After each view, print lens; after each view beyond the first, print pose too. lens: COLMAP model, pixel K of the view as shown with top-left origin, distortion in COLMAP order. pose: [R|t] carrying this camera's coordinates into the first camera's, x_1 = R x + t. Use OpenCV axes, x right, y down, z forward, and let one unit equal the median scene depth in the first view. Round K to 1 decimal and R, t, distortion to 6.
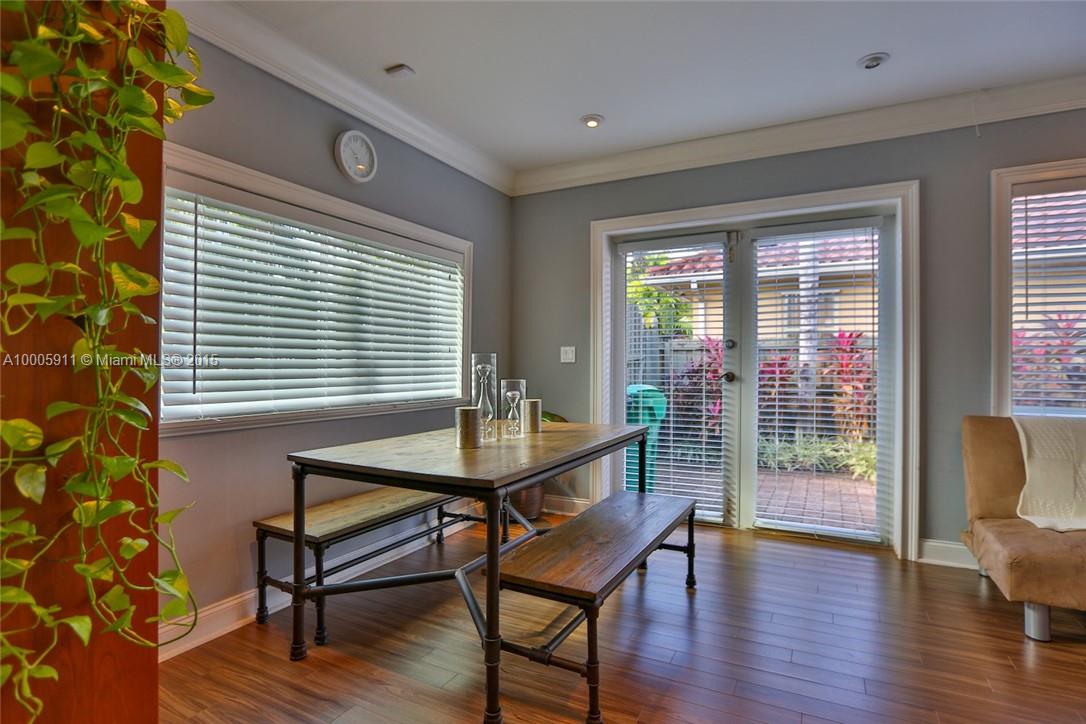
lens RADIAL K [[554.5, 0, 544.5], [0, 554.5, 361.2], [0, 0, 1]] dist [0.001675, 0.002017]
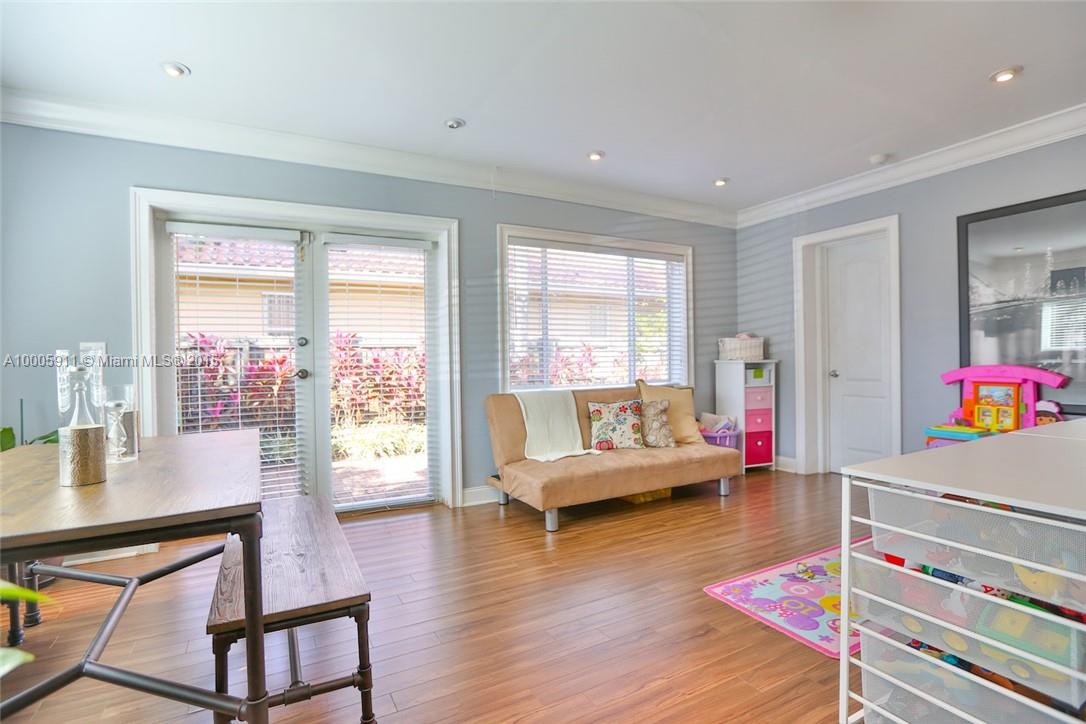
lens RADIAL K [[525.0, 0, 541.9], [0, 525.0, 360.5], [0, 0, 1]] dist [-0.050325, 0.011343]
pose [[0.577542, -0.014528, 0.816232, -0.227055], [0.011911, 0.999885, 0.009369, 0.000336], [-0.816274, 0.004311, 0.577648, 0.110374]]
